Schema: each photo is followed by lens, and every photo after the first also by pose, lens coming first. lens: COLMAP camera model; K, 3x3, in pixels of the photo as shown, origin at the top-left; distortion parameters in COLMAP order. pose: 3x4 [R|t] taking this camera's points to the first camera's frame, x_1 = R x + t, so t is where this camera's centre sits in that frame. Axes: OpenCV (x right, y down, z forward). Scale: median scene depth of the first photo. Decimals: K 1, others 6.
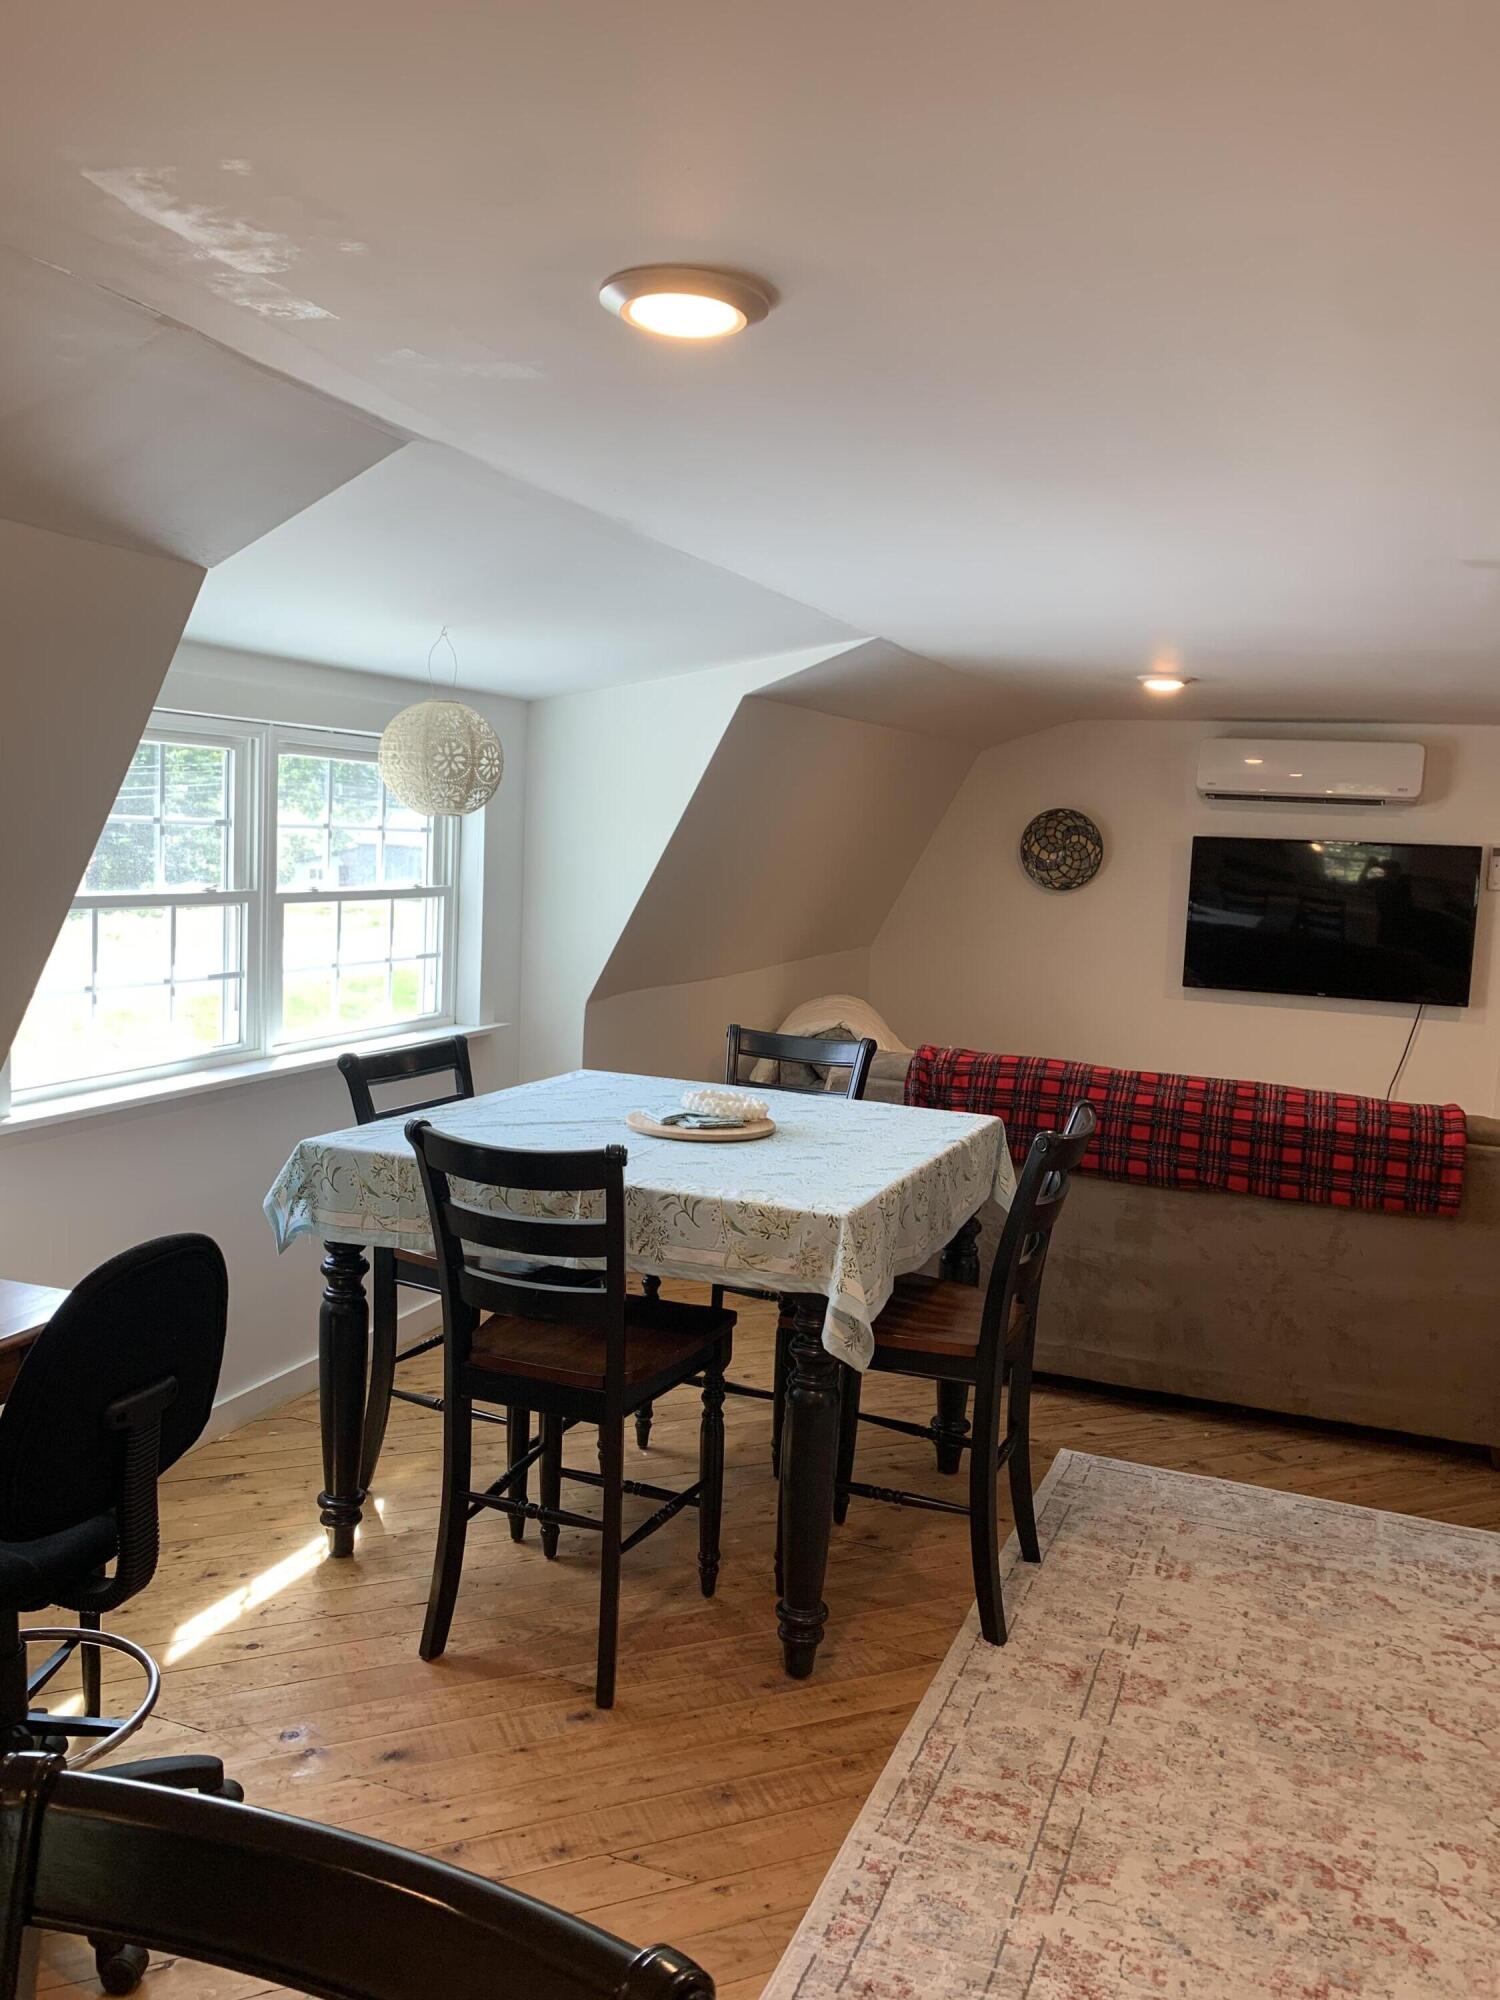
lens RADIAL K [[1529.9, 0, 756.6], [0, 1529.9, 981.6], [0, 0, 1]] dist [0.007016, -0.004745]
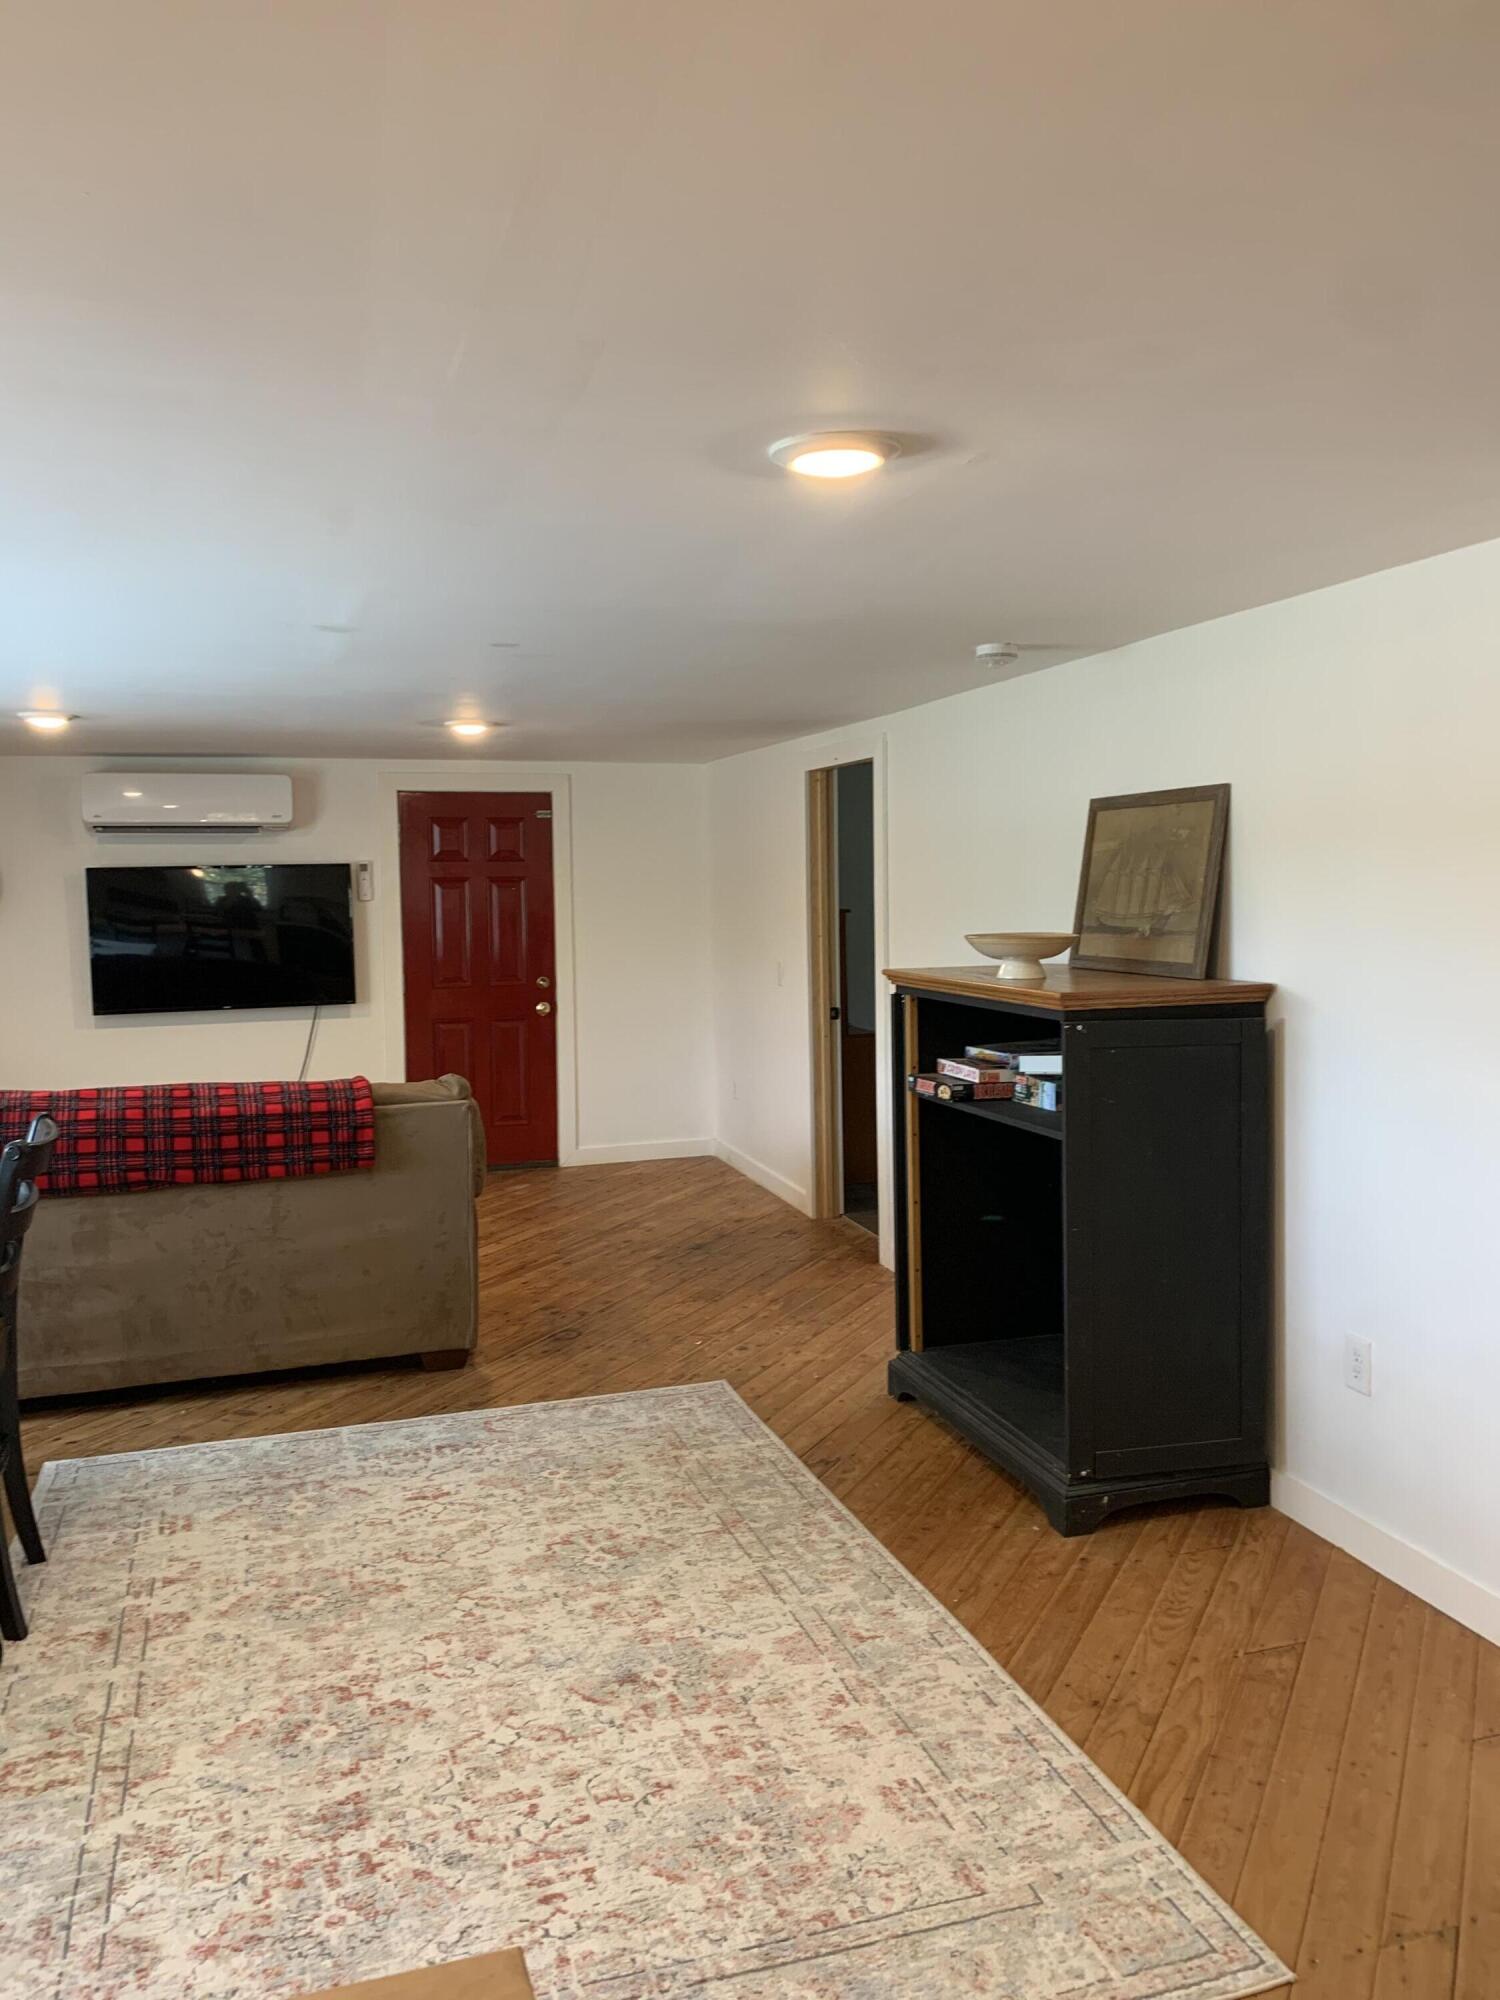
lens RADIAL K [[1517.9, 0, 754.6], [0, 1517.9, 971.3], [0, 0, 1]] dist [0.008720, 0.013403]
pose [[0.759403, -0.101818, 0.642604, -0.074594], [0.118378, 0.992816, 0.017414, 0.018619], [-0.639760, 0.062846, 0.766001, -0.129523]]
